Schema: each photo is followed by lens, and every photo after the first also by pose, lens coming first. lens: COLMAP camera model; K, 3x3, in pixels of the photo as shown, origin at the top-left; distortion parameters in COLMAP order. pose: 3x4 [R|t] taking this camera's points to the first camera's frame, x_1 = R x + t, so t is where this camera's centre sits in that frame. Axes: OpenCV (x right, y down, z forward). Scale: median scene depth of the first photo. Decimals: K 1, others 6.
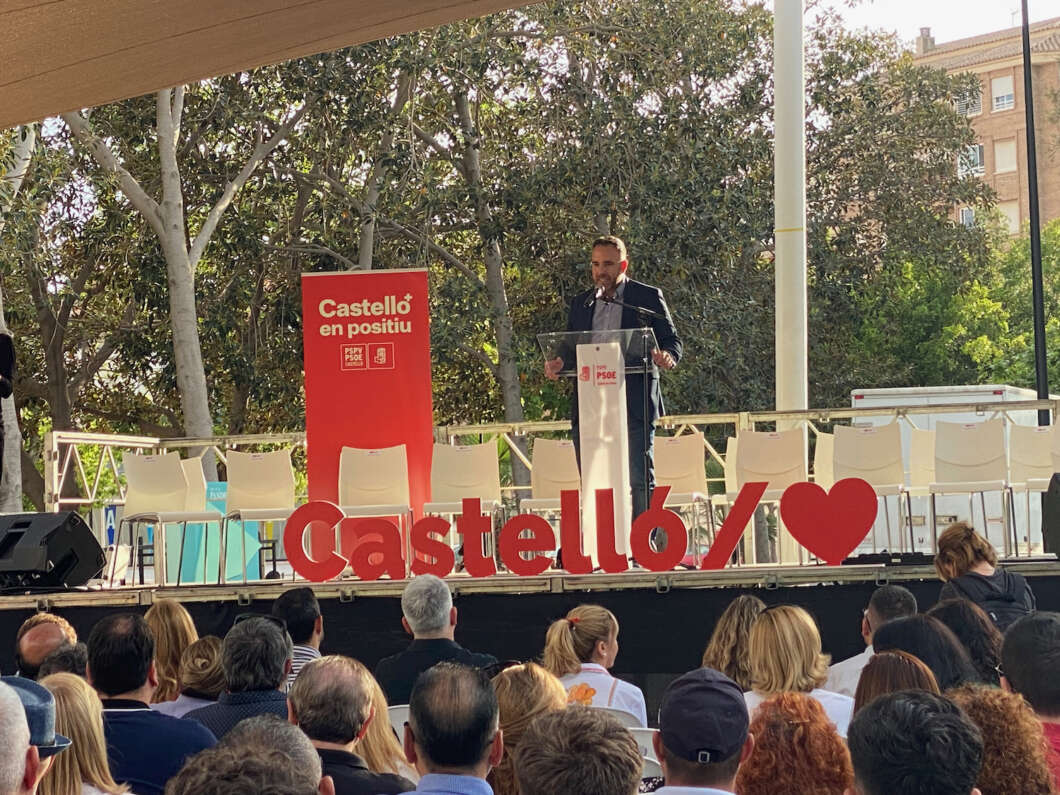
lens RADIAL K [[2982.2, 0, 530.0], [0, 2982.2, 397.5], [0, 0, 1]] dist [-0.022715, 2.191935]
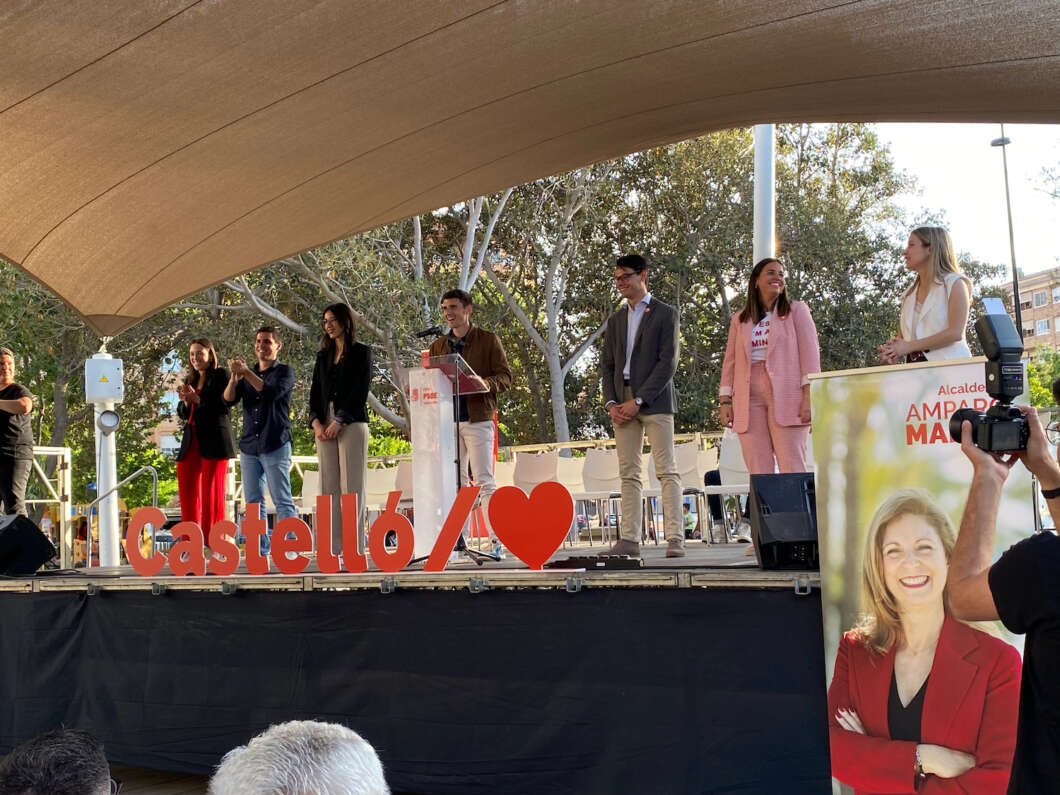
lens RADIAL K [[1165.4, 0, 521.1], [0, 1165.4, 401.8], [0, 0, 1]] dist [0.073608, 0.010352]
pose [[0.961362, -0.034664, -0.273097, 0.140923], [0.025057, 0.998941, -0.038590, 0.010682], [0.274146, 0.030256, 0.961212, 0.429476]]
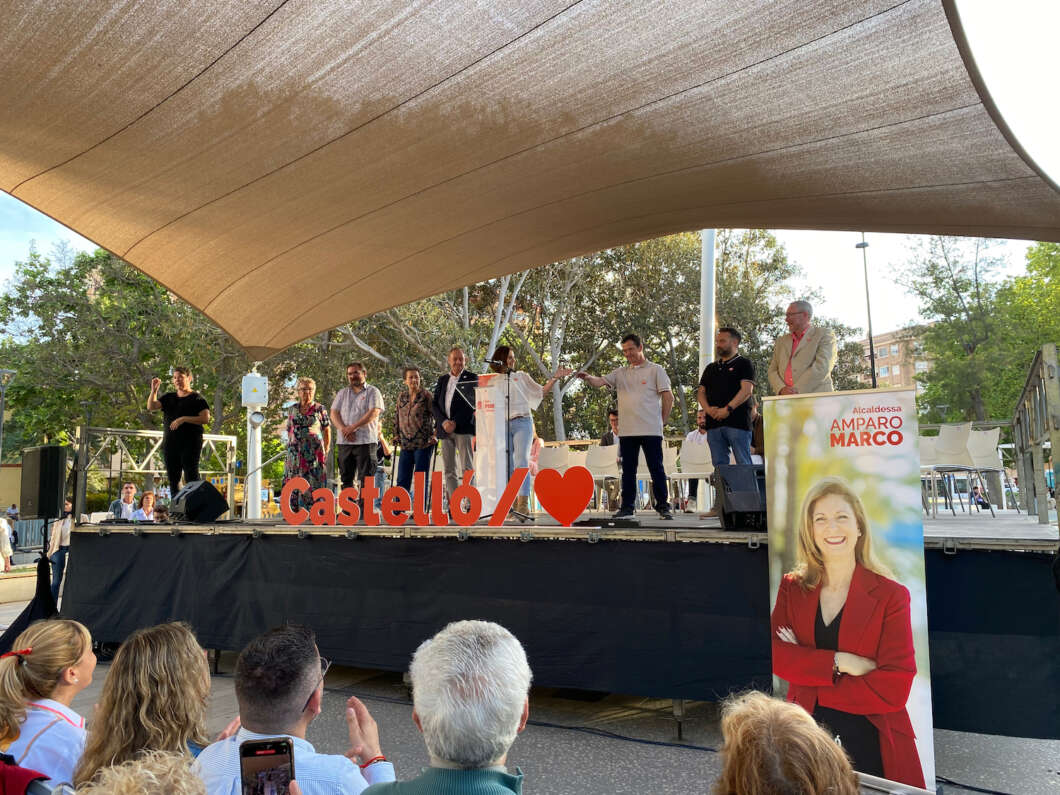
lens RADIAL K [[795.5, 0, 530.0], [0, 795.5, 397.5], [0, 0, 1]] dist [0.063829, -0.000945]
pose [[0.963311, -0.016936, -0.267853, 0.129716], [0.001357, 0.998302, -0.058242, 0.011243], [0.268385, 0.055742, 0.961698, 0.425868]]
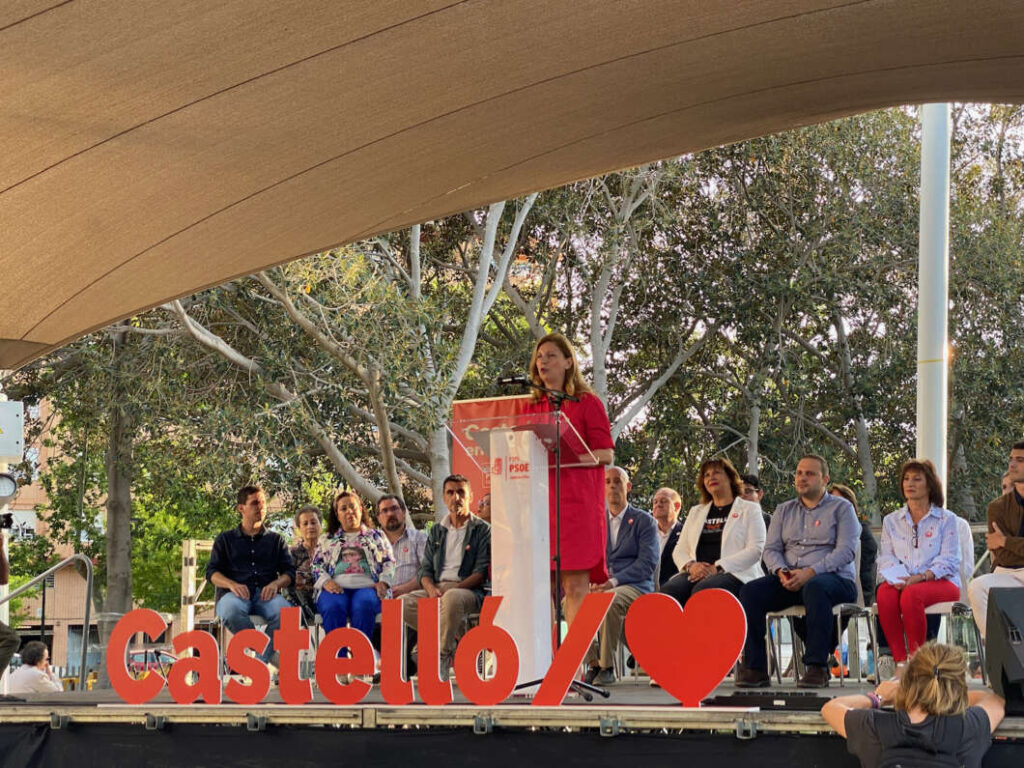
lens RADIAL K [[1699.5, 0, 516.6], [0, 1699.5, 385.5], [0, 0, 1]] dist [0.003417, 0.673751]
pose [[0.961323, -0.022963, -0.274466, 0.122107], [-0.001948, 0.995927, -0.090147, 0.010485], [0.275418, 0.087195, 0.957362, 0.398000]]
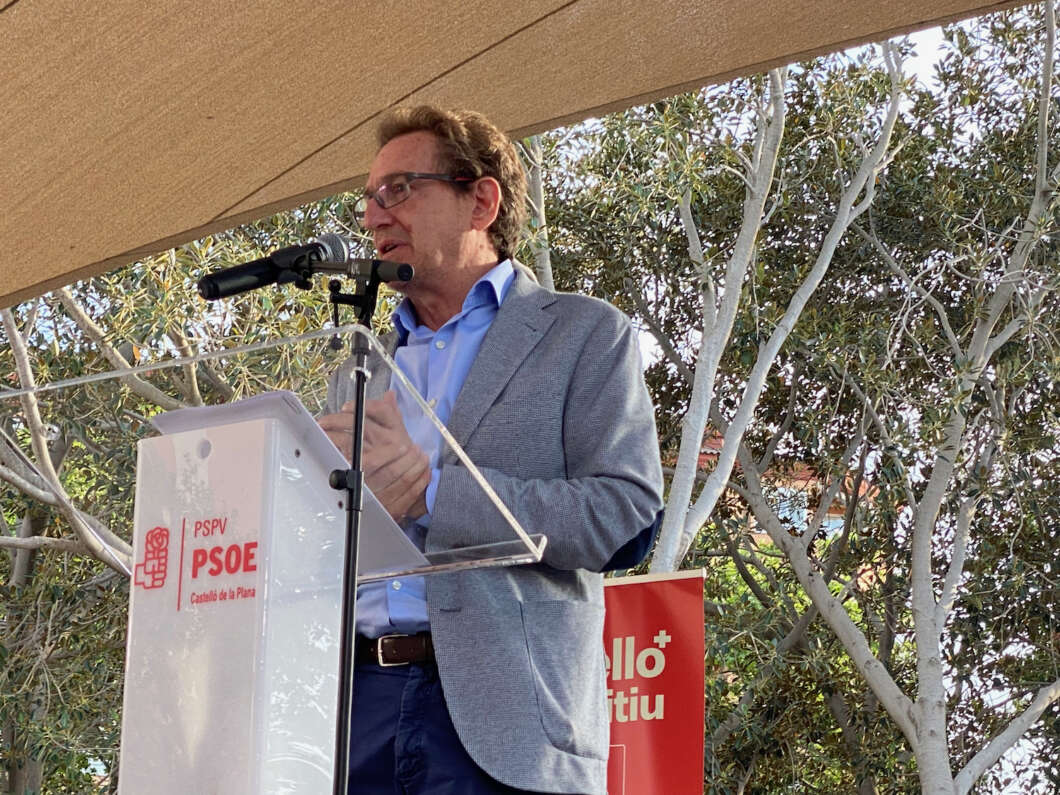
lens RADIAL K [[2865.8, 0, 467.1], [0, 2865.8, 428.2], [0, 0, 1]] dist [0.152251, -1.303395]
pose [[0.917829, -0.042286, -0.394717, 0.097423], [-0.039680, 0.979558, -0.197208, 0.019113], [0.394987, 0.196666, 0.897389, 0.613090]]
